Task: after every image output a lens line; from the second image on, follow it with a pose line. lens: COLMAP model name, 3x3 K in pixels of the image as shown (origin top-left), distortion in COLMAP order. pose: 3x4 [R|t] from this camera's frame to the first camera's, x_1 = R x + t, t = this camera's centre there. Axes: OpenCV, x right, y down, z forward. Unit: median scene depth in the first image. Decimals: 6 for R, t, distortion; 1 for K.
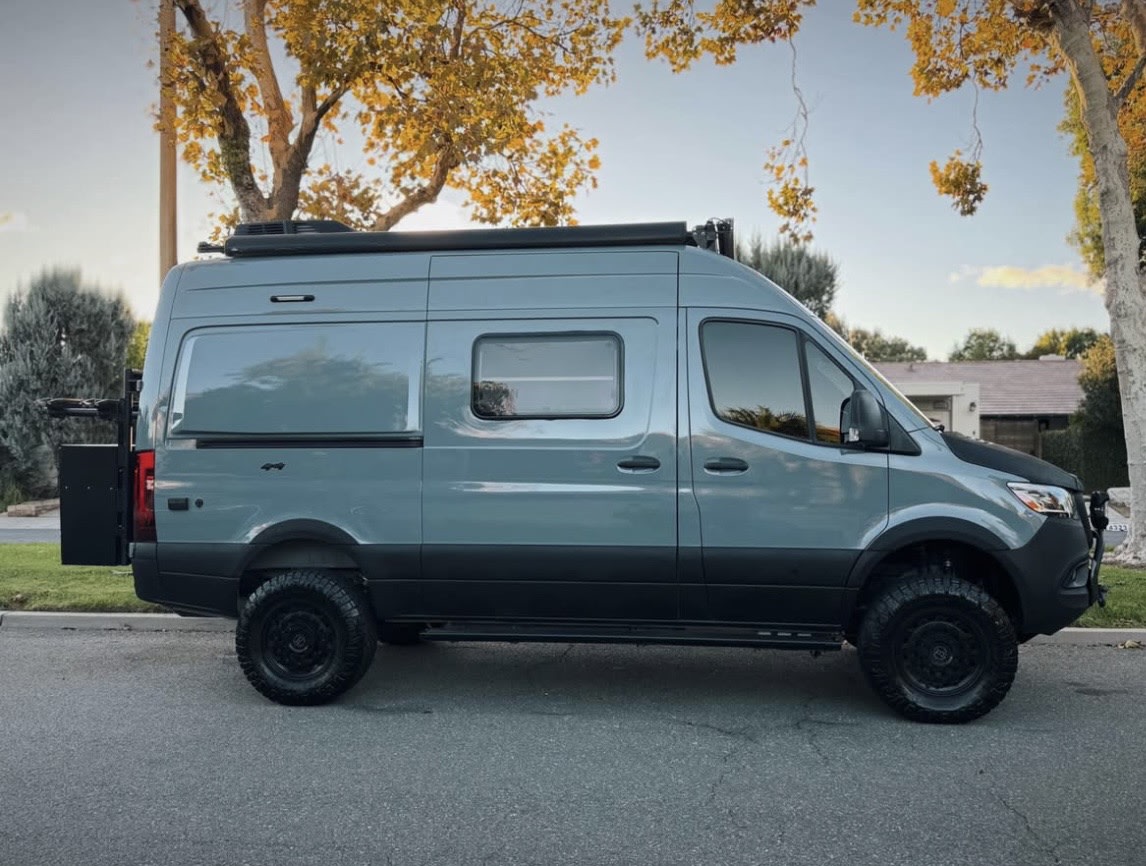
lens RADIAL K [[1000.5, 0, 573.0], [0, 1000.5, 433.0], [0, 0, 1]] dist [0.003406, -0.000641]
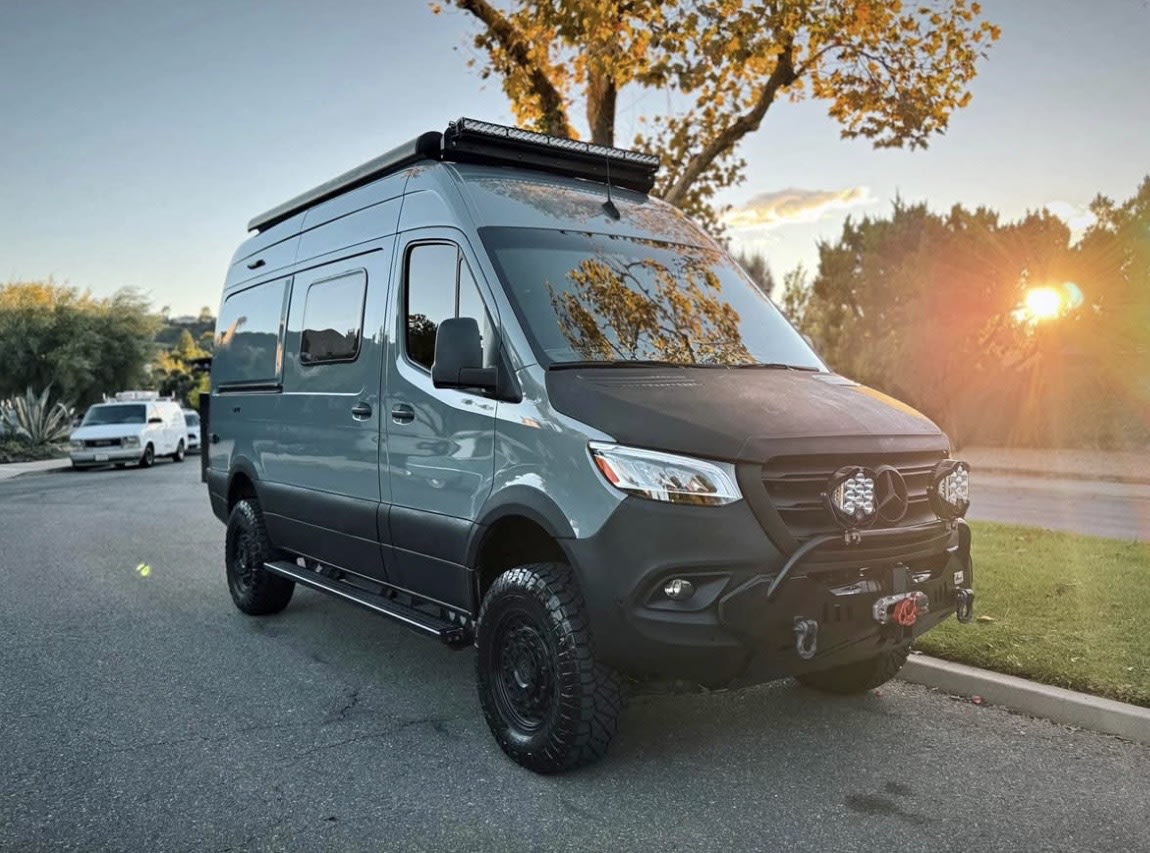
lens RADIAL K [[989.0, 0, 575.0], [0, 989.0, 426.5], [0, 0, 1]] dist [0.013815, -0.002529]
pose [[0.690516, 0.021208, -0.723006, 0.909329], [0.008048, 0.999283, 0.036999, 0.014473], [0.723273, -0.031367, 0.689850, 0.531855]]
